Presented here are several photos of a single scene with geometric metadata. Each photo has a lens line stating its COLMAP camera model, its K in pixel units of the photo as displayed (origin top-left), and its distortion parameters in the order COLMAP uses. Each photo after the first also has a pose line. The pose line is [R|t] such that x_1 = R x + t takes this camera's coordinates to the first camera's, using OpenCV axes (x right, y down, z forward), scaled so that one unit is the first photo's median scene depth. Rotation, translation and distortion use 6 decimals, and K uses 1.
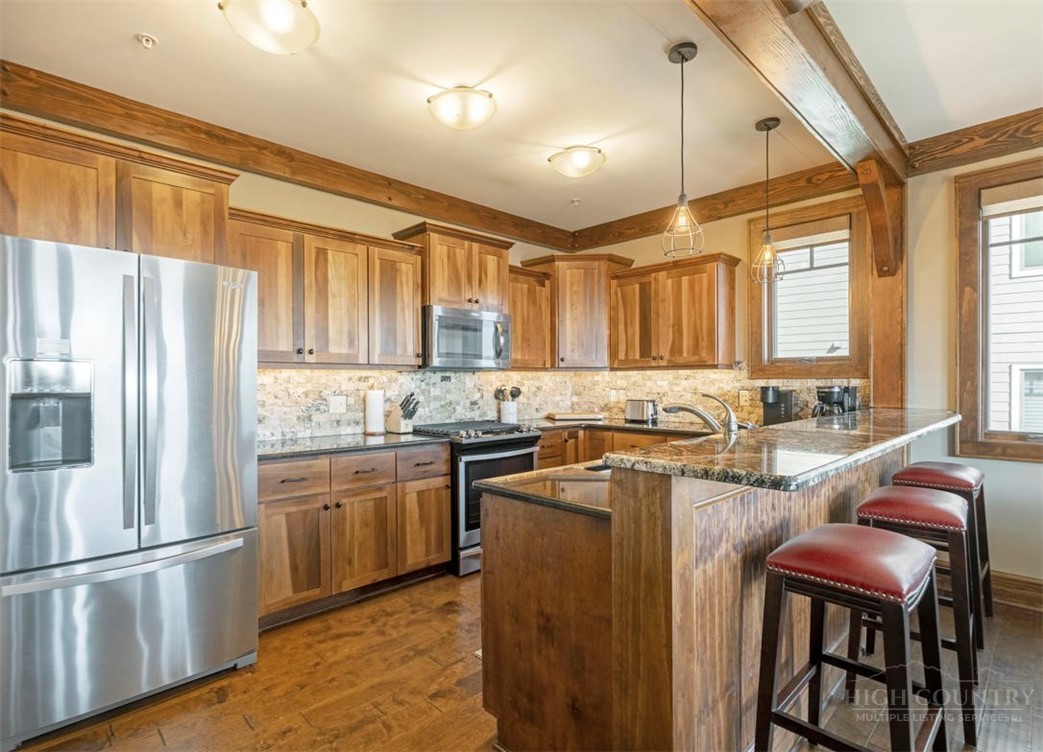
lens RADIAL K [[539.0, 0, 519.2], [0, 539.0, 380.7], [0, 0, 1]] dist [0.000481, 0.007037]
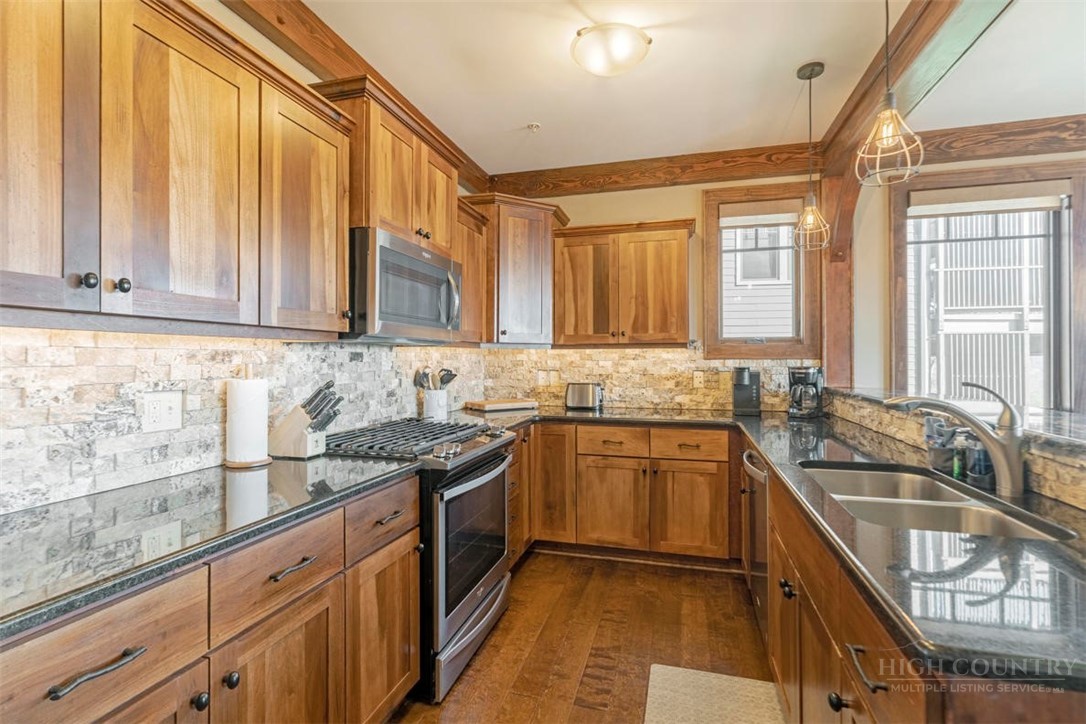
lens RADIAL K [[474.9, 0, 546.3], [0, 474.9, 354.2], [0, 0, 1]] dist [-0.001449, 0.002874]
pose [[0.859582, 0.009354, 0.510913, -0.252056], [-0.003695, 0.999920, -0.012091, -0.000997], [-0.510985, 0.008505, 0.859548, 0.465189]]
